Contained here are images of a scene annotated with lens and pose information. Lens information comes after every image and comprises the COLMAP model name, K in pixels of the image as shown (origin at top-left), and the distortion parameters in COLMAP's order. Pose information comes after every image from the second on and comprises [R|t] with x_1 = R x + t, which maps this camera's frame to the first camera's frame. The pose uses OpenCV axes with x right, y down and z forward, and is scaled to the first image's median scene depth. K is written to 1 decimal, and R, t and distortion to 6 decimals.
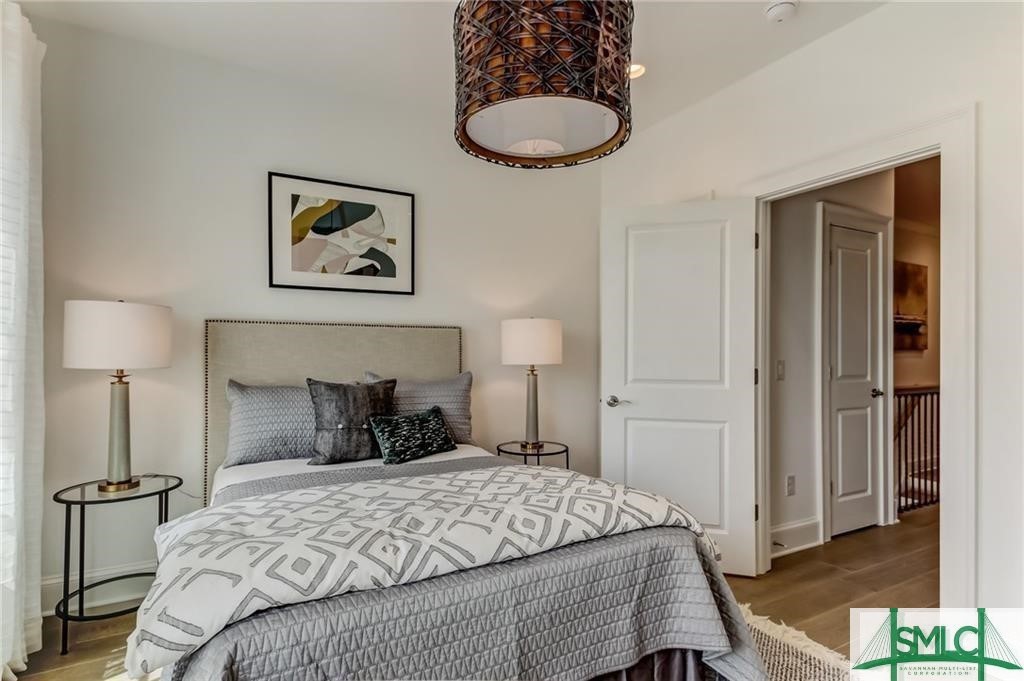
lens RADIAL K [[508.7, 0, 509.4], [0, 508.7, 350.5], [0, 0, 1]] dist [0.000376, -0.001691]
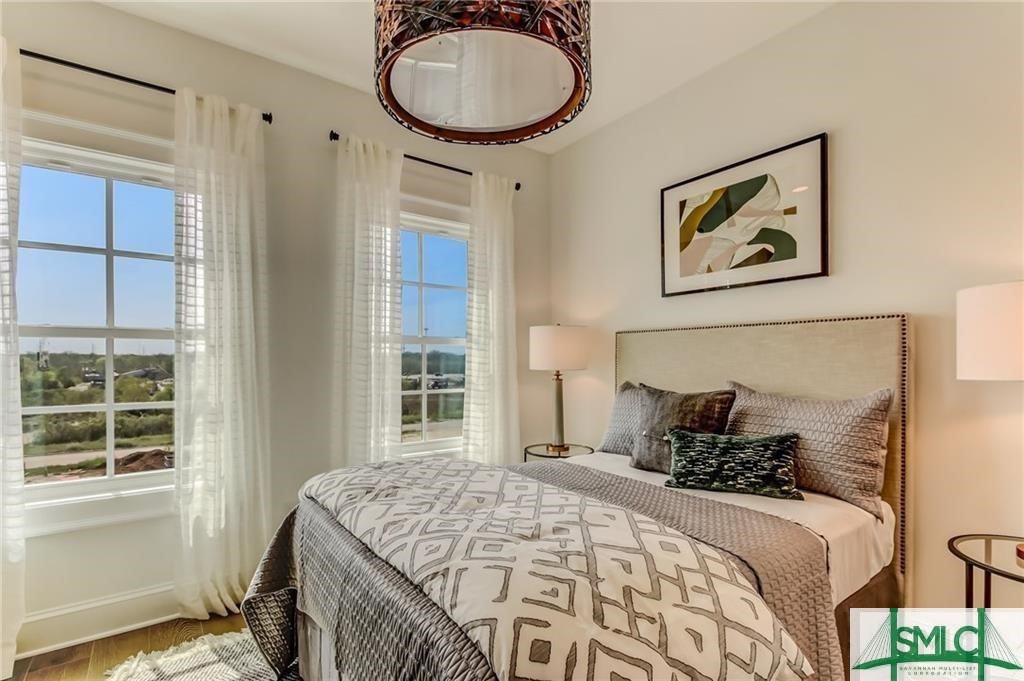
lens RADIAL K [[485.3, 0, 510.1], [0, 485.3, 364.0], [0, 0, 1]] dist [0.009215, 0.000151]
pose [[0.123962, 0.004634, -0.992276, 0.490223], [0.006864, 0.999961, 0.005528, 0.007741], [0.992263, -0.007496, 0.123926, 0.544335]]
